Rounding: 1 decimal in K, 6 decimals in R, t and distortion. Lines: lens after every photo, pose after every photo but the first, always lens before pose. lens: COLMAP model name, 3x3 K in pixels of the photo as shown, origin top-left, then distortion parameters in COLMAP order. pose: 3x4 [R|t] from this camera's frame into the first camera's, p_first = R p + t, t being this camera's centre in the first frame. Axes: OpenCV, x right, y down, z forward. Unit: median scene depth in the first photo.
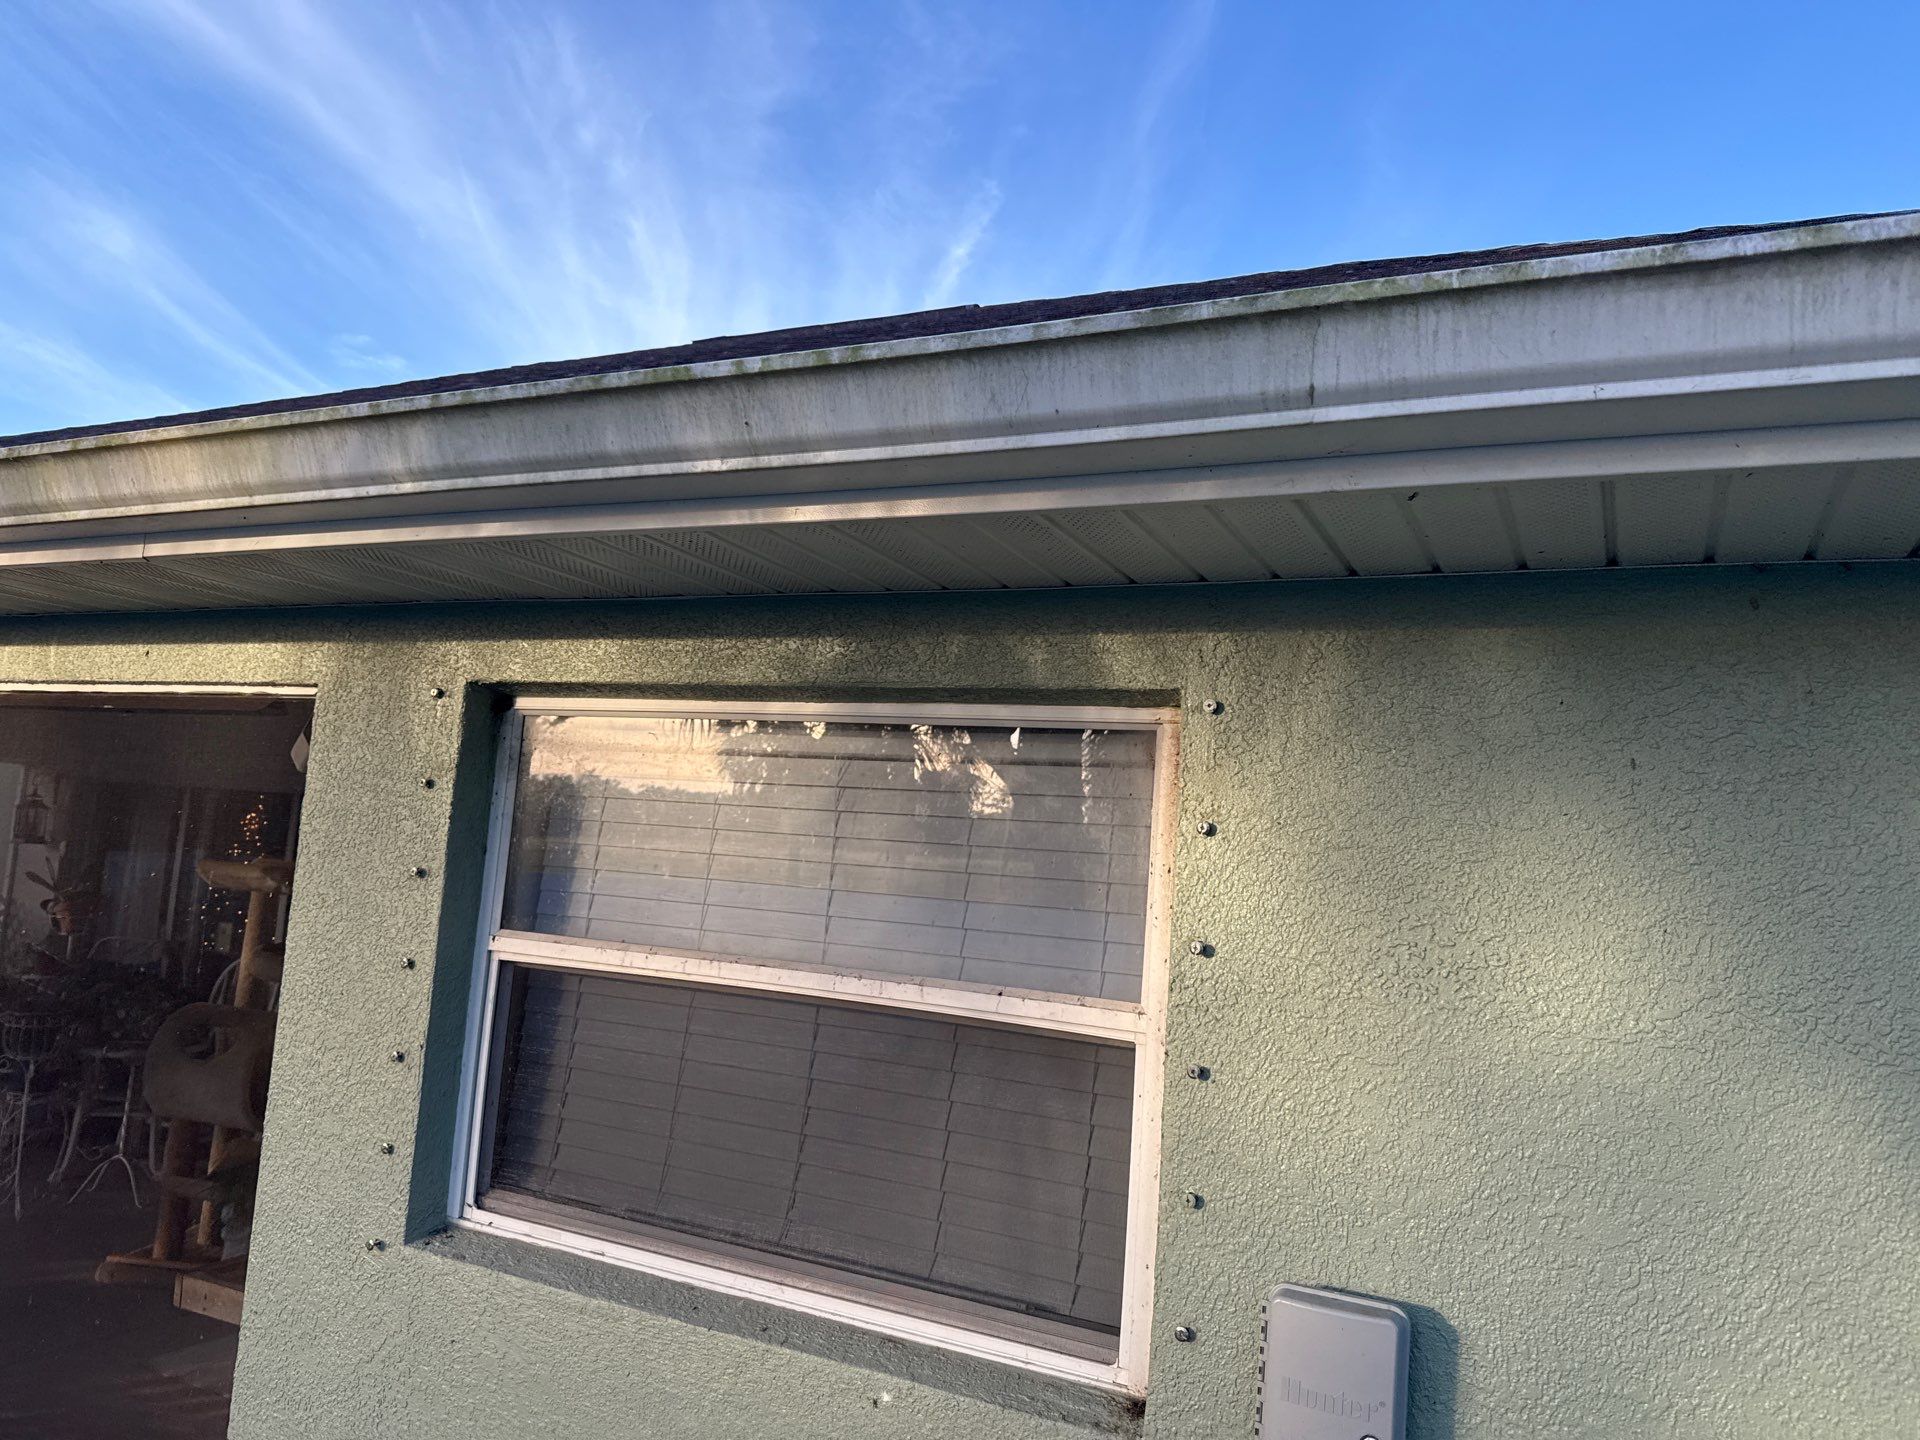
lens RADIAL K [[1375.4, 0, 967.3], [0, 1375.4, 735.4], [0, 0, 1]] dist [0.059677, -0.063378]
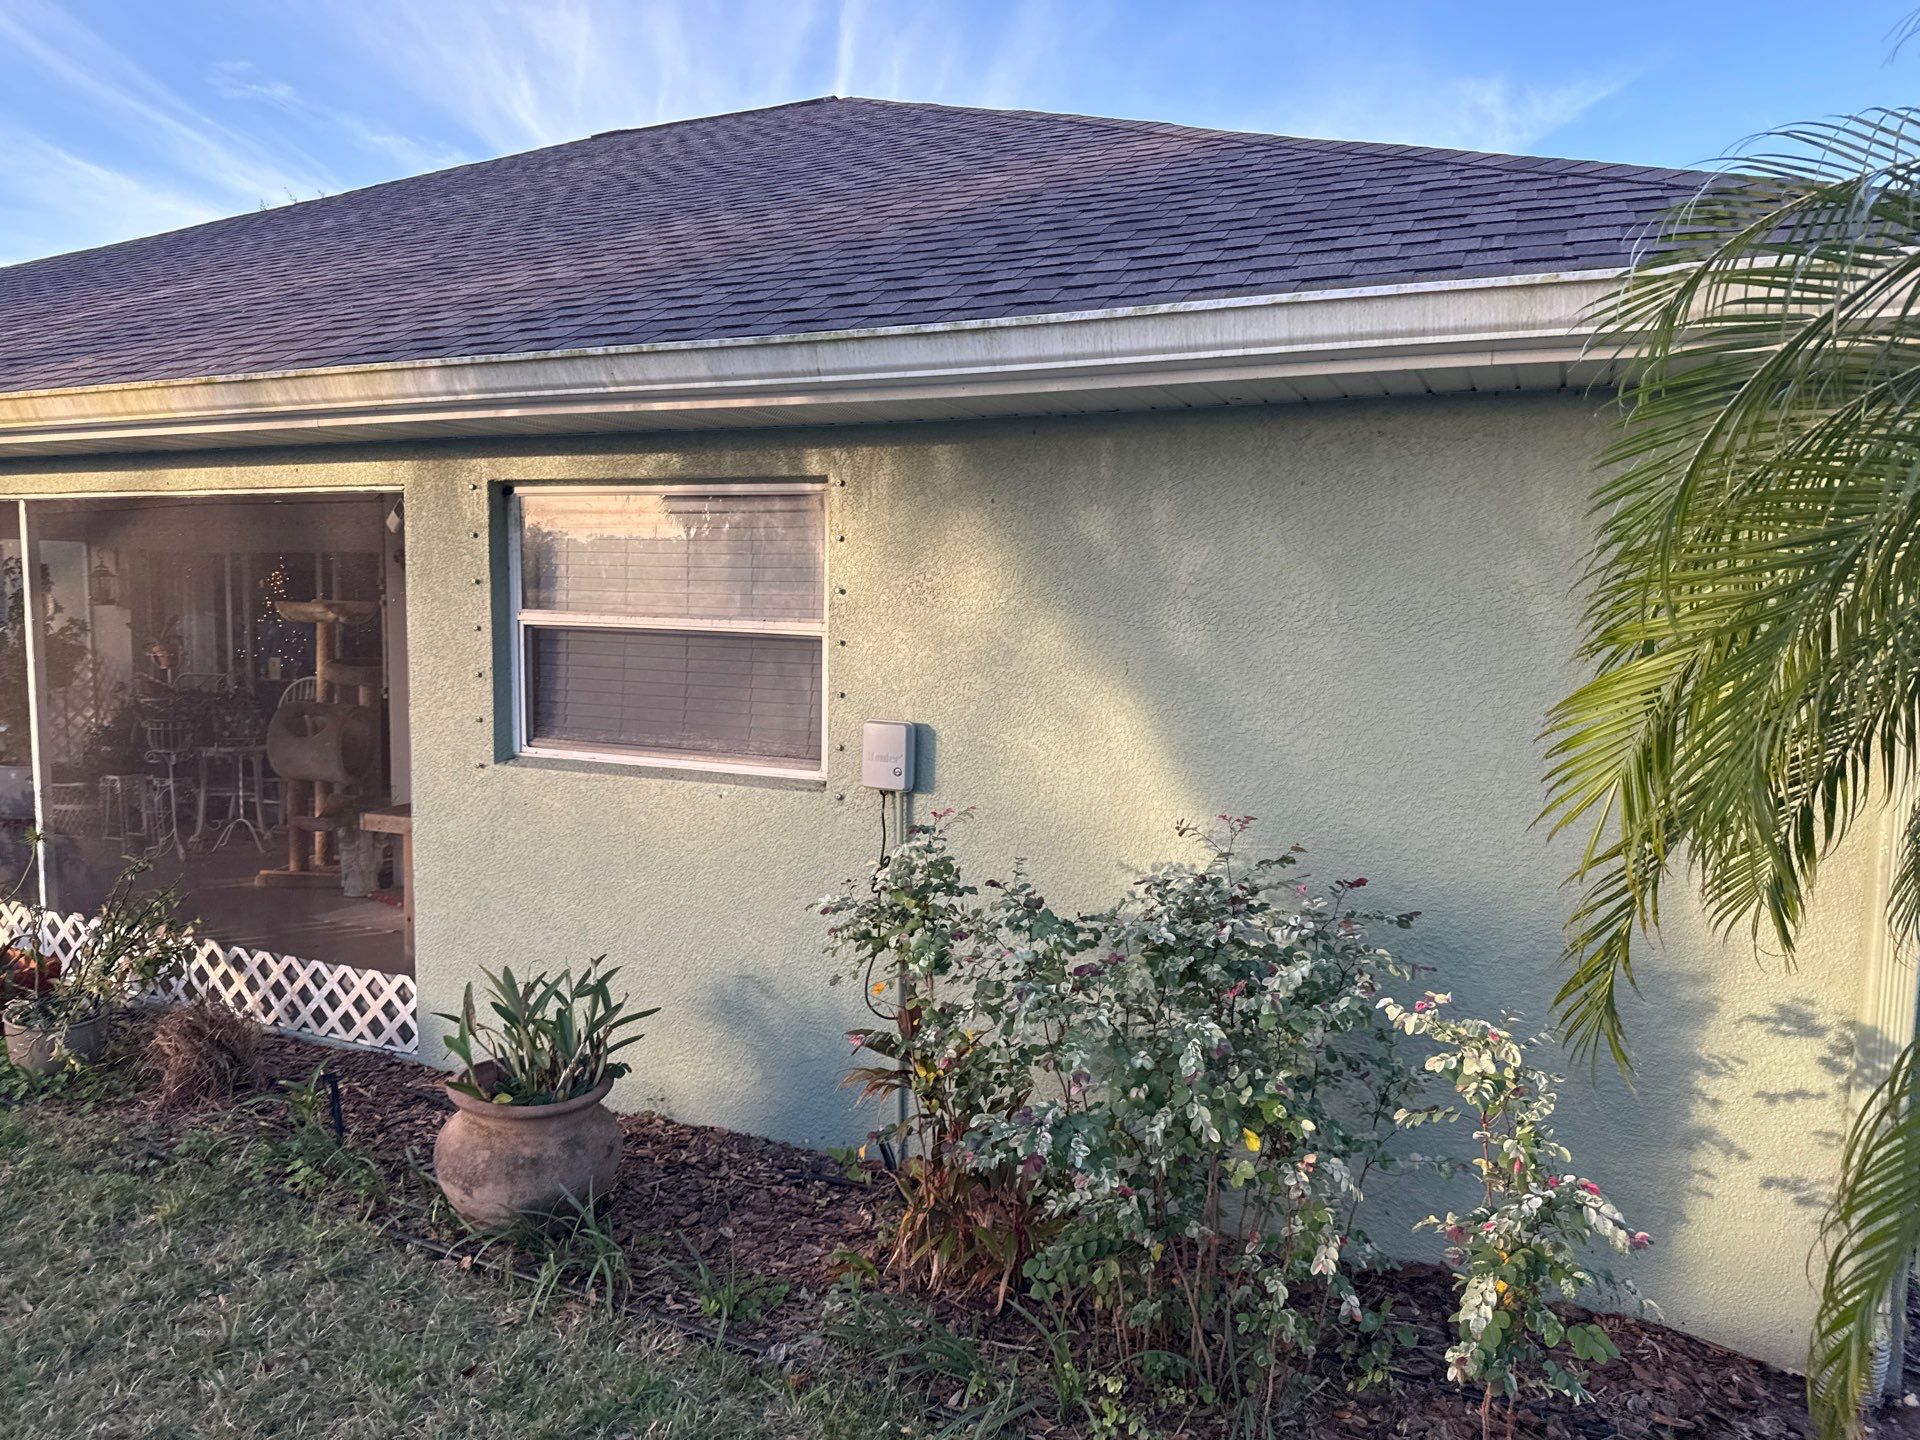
lens RADIAL K [[1375.4, 0, 955.9], [0, 1375.4, 738.6], [0, 0, 1]] dist [0.059677, -0.063378]
pose [[0.998228, -0.057429, 0.015592, 0.264020], [0.053305, 0.979407, 0.194729, -0.032268], [-0.026454, -0.193553, 0.980733, -1.093328]]
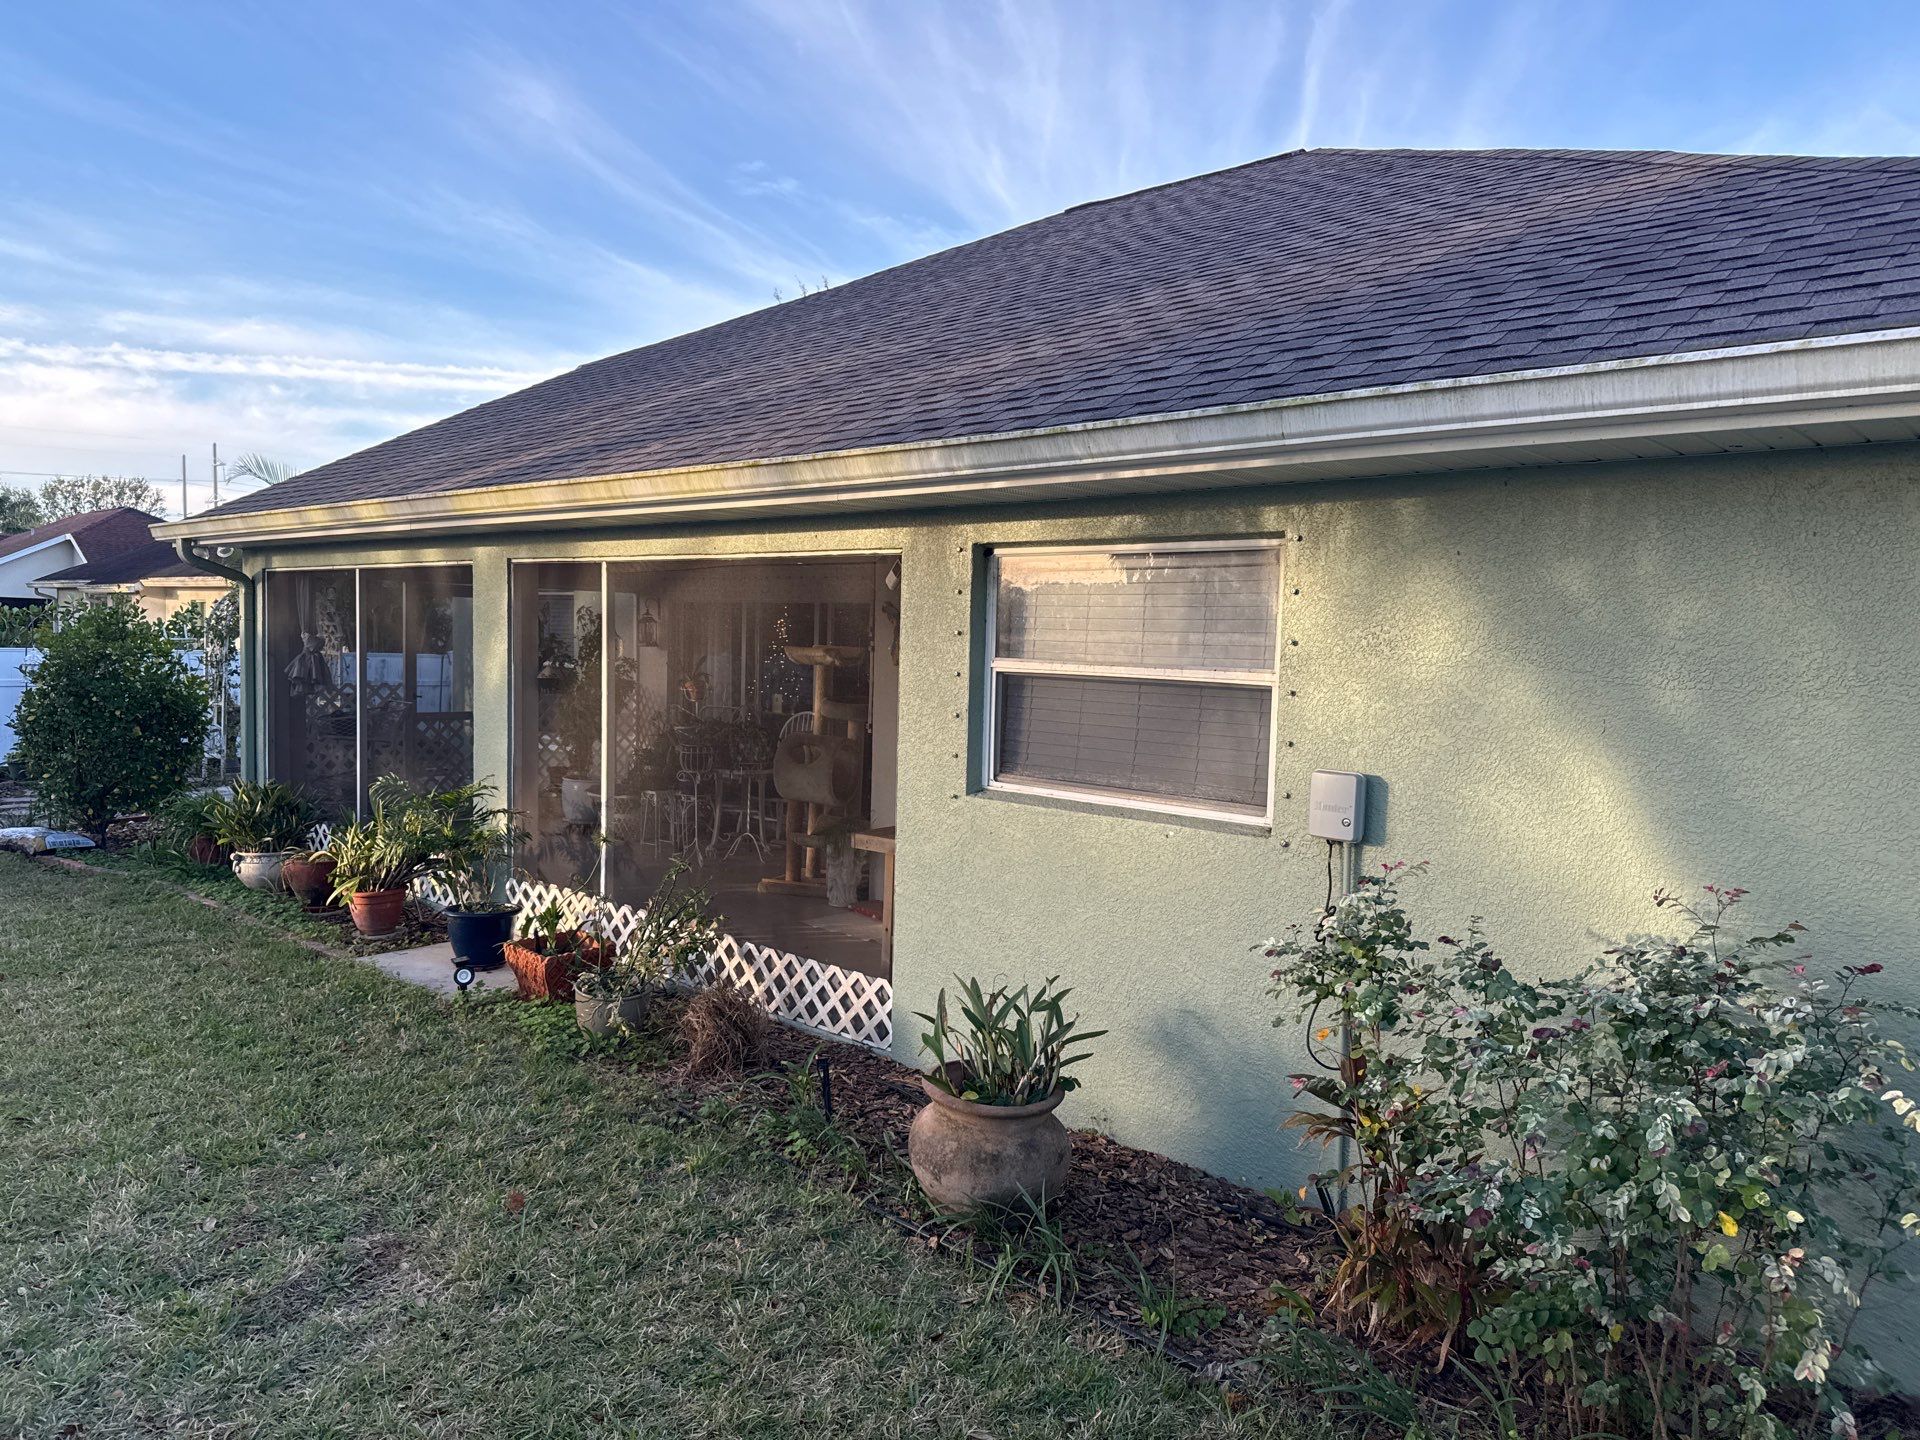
lens RADIAL K [[1375.4, 0, 936.6], [0, 1375.4, 728.5], [0, 0, 1]] dist [0.059677, -0.063378]
pose [[0.951463, -0.028111, -0.306476, 0.260630], [0.073351, 0.987836, 0.137112, -0.057915], [0.298894, -0.152937, 0.941952, -1.209004]]
